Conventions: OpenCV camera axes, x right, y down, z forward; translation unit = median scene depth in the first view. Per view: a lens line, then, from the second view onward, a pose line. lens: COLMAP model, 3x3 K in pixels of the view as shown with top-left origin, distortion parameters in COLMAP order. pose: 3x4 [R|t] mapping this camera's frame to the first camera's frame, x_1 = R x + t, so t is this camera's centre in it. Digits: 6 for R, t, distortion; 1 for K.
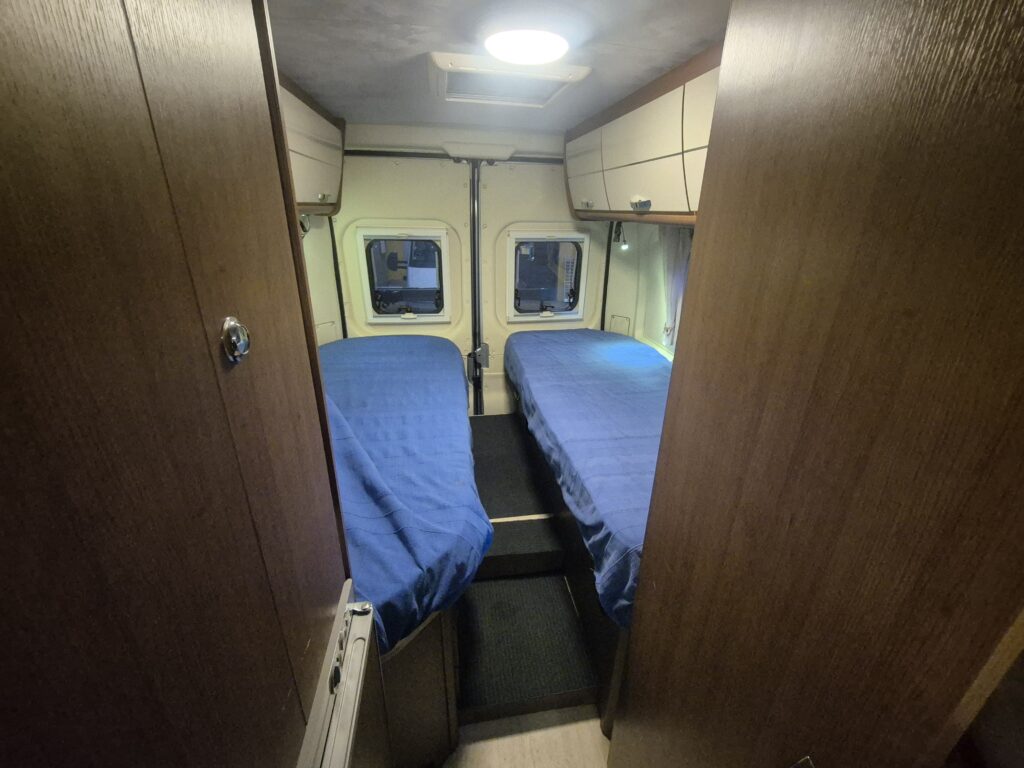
lens RADIAL K [[422.4, 0, 513.7], [0, 422.4, 386.8], [0, 0, 1]] dist [-0.002357, 0.000080]
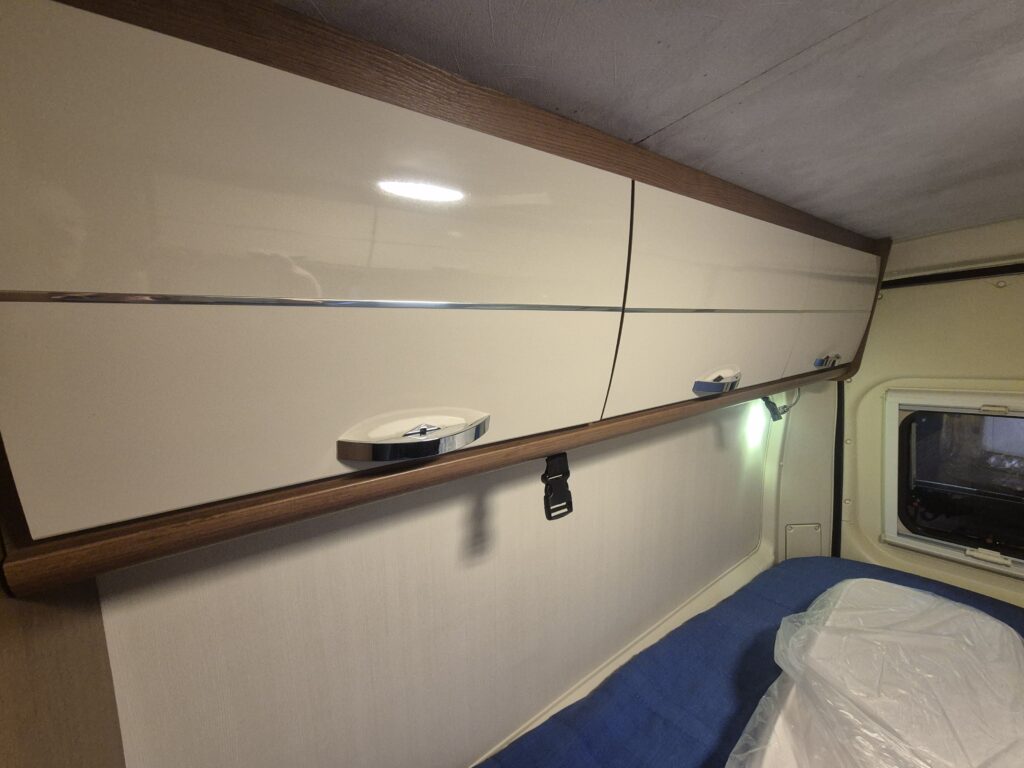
lens RADIAL K [[422.4, 0, 513.7], [0, 422.4, 386.8], [0, 0, 1]] dist [-0.002357, 0.000080]
pose [[0.488560, 0.024878, -0.872175, -0.089489], [-0.272269, 0.954028, -0.125302, -0.141674], [0.828962, 0.298684, 0.472873, 0.224538]]
